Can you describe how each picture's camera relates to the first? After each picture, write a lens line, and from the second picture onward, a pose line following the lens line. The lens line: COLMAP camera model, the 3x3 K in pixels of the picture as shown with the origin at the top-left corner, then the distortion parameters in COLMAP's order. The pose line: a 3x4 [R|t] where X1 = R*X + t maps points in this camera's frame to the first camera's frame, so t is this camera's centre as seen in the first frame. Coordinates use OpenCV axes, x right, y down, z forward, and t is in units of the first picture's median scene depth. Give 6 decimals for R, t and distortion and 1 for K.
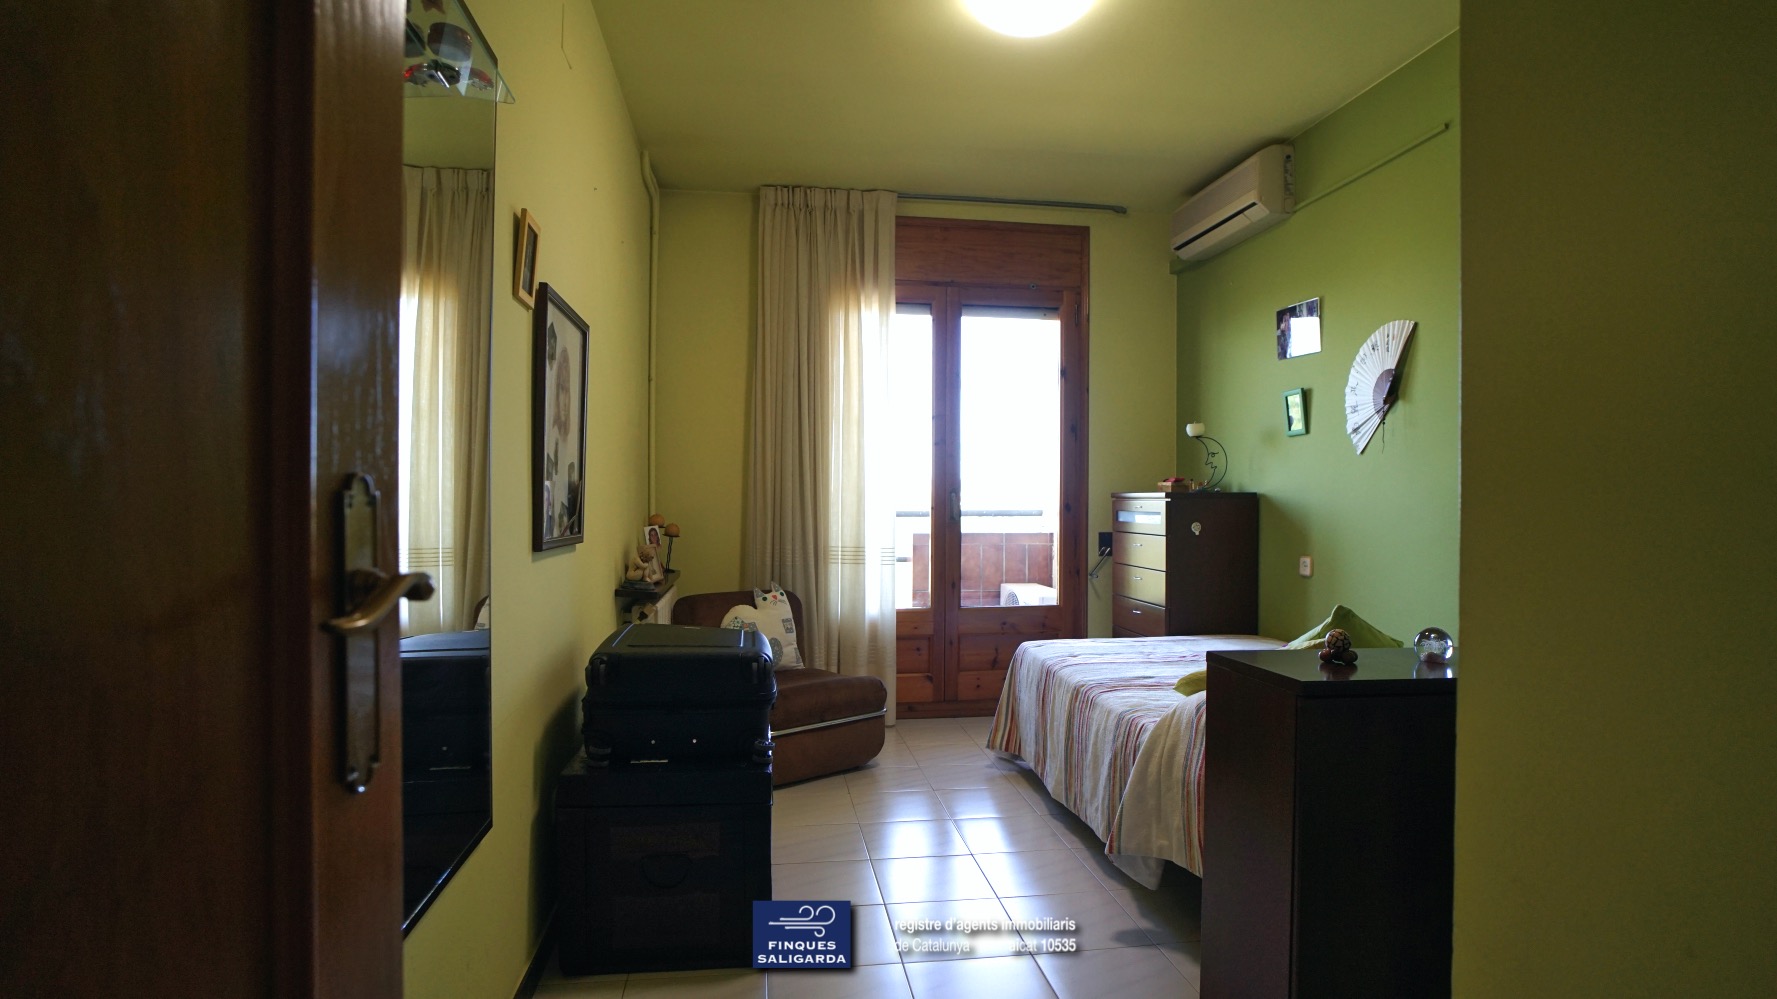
lens RADIAL K [[915.0, 0, 888.5], [0, 915.0, 499.5], [0, 0, 1]] dist [-0.053198, 0.028227]
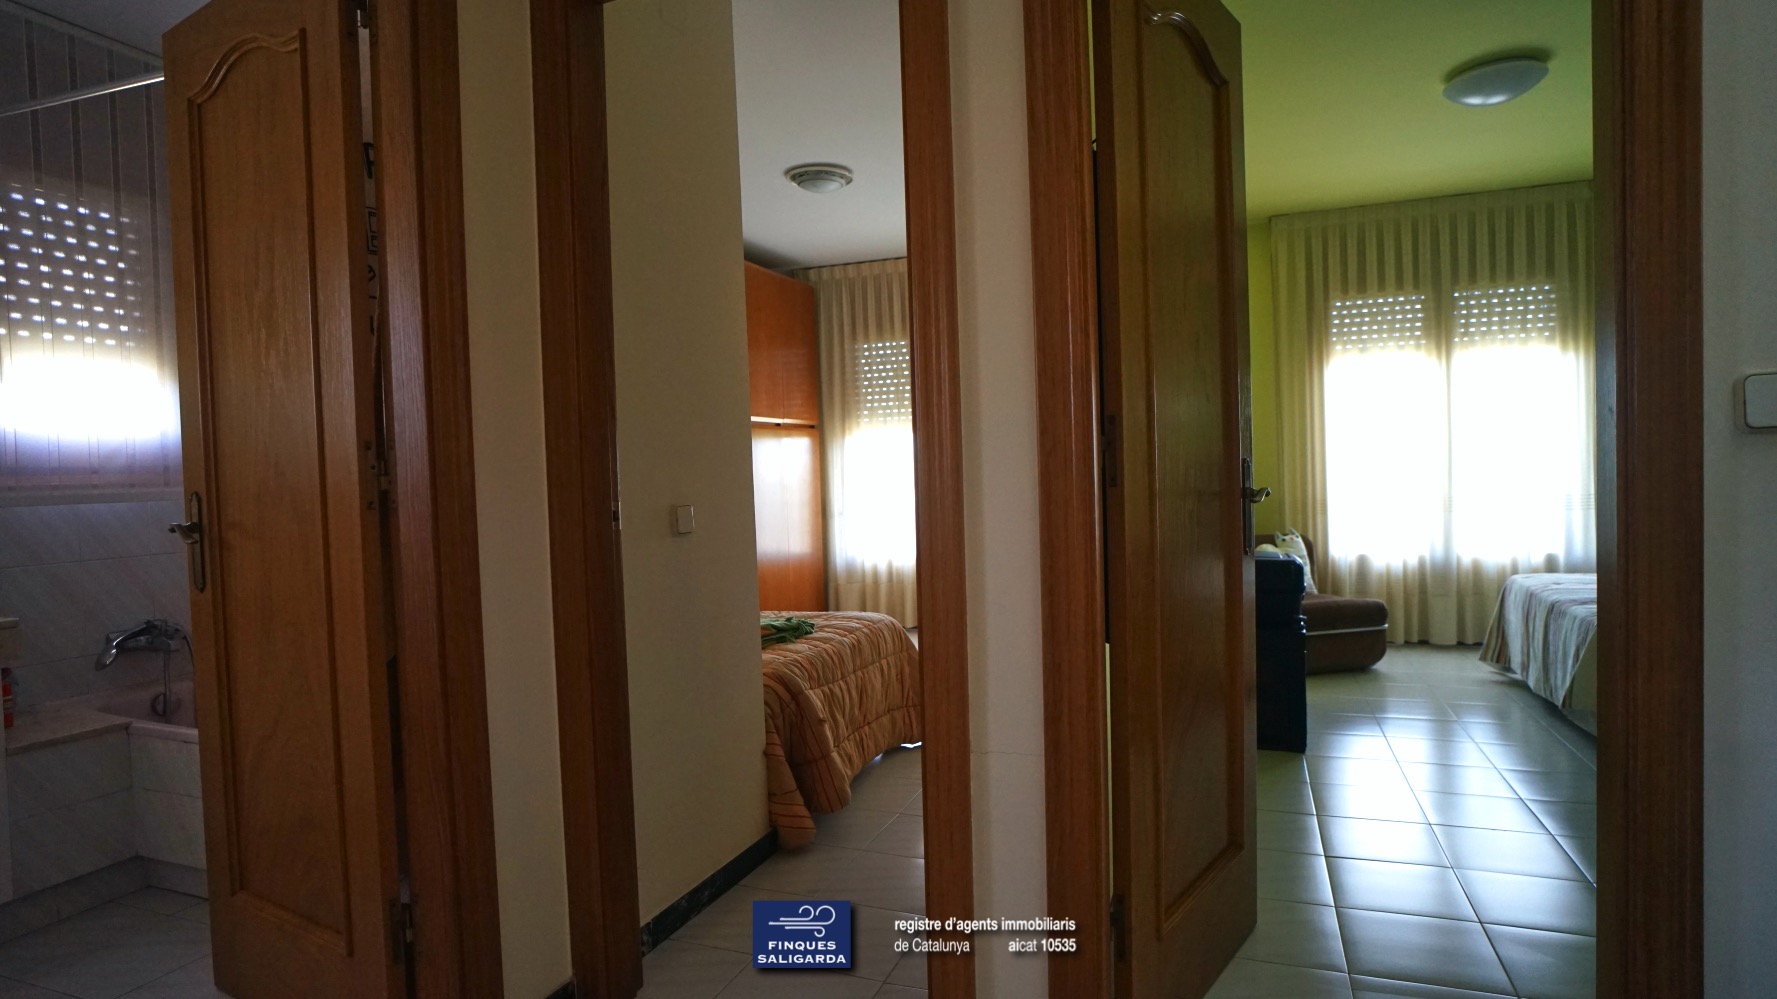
lens RADIAL K [[915.0, 0, 888.5], [0, 915.0, 499.5], [0, 0, 1]] dist [-0.053198, 0.028227]
pose [[0.870105, -0.012467, -0.492710, 0.014556], [0.029258, 0.999224, 0.026386, 0.000202], [0.491998, -0.037374, 0.869794, -0.472202]]
